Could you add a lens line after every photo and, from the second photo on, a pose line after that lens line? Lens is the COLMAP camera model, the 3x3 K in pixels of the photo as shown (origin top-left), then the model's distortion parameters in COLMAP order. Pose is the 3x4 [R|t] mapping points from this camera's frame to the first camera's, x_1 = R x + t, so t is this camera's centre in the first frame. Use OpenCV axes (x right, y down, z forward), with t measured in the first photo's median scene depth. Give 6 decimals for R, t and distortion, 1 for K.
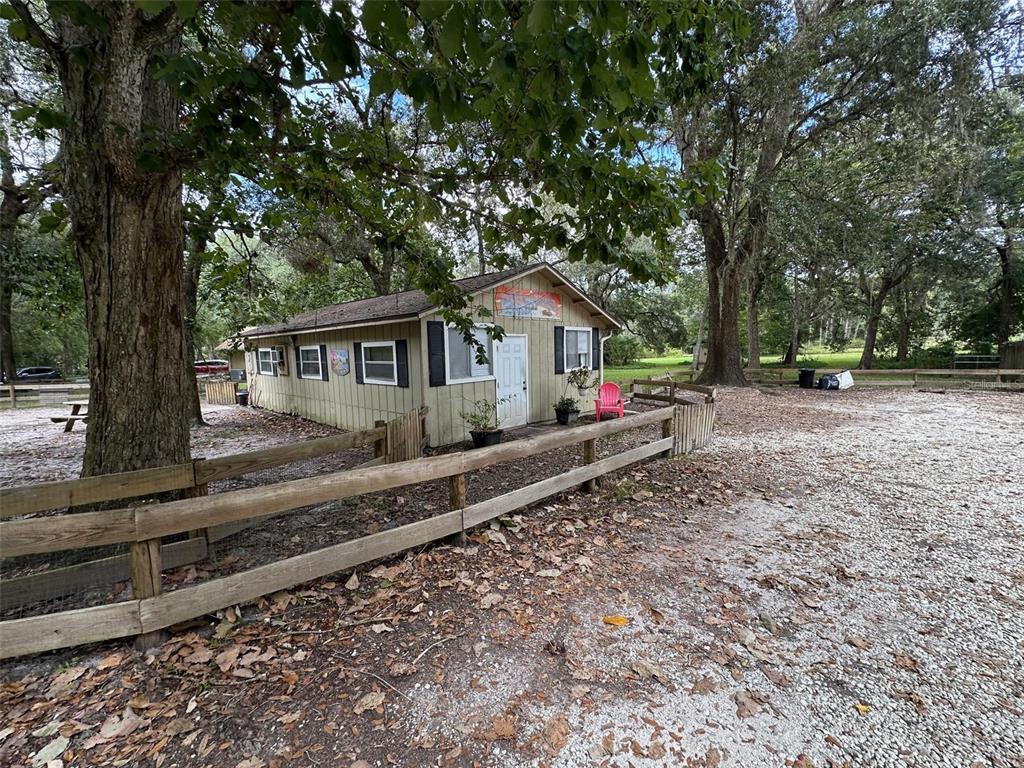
lens RADIAL K [[413.3, 0, 515.5], [0, 413.3, 386.5], [0, 0, 1]] dist [-0.004557, -0.000212]
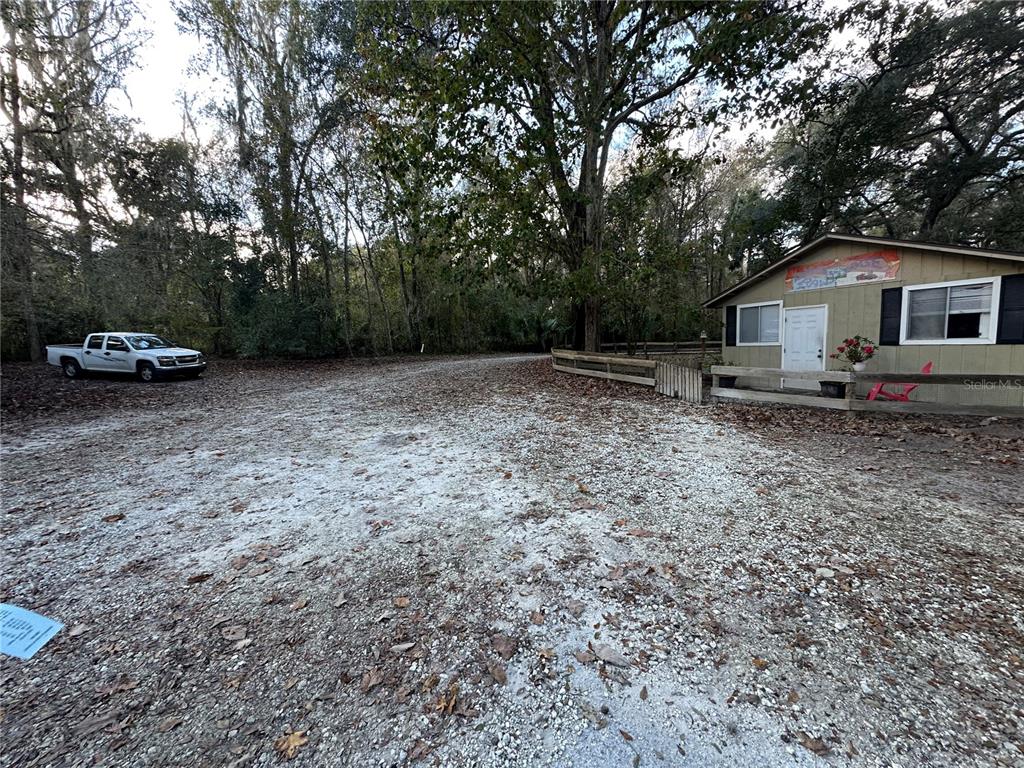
lens RADIAL K [[412.2, 0, 511.9], [0, 412.2, 383.8], [0, 0, 1]] dist [0.000005, -0.000004]
pose [[-0.419457, 0.123204, -0.899376, 1.268545], [-0.046361, 0.986547, 0.156767, -0.053450], [0.906591, 0.107453, -0.408102, 0.705894]]
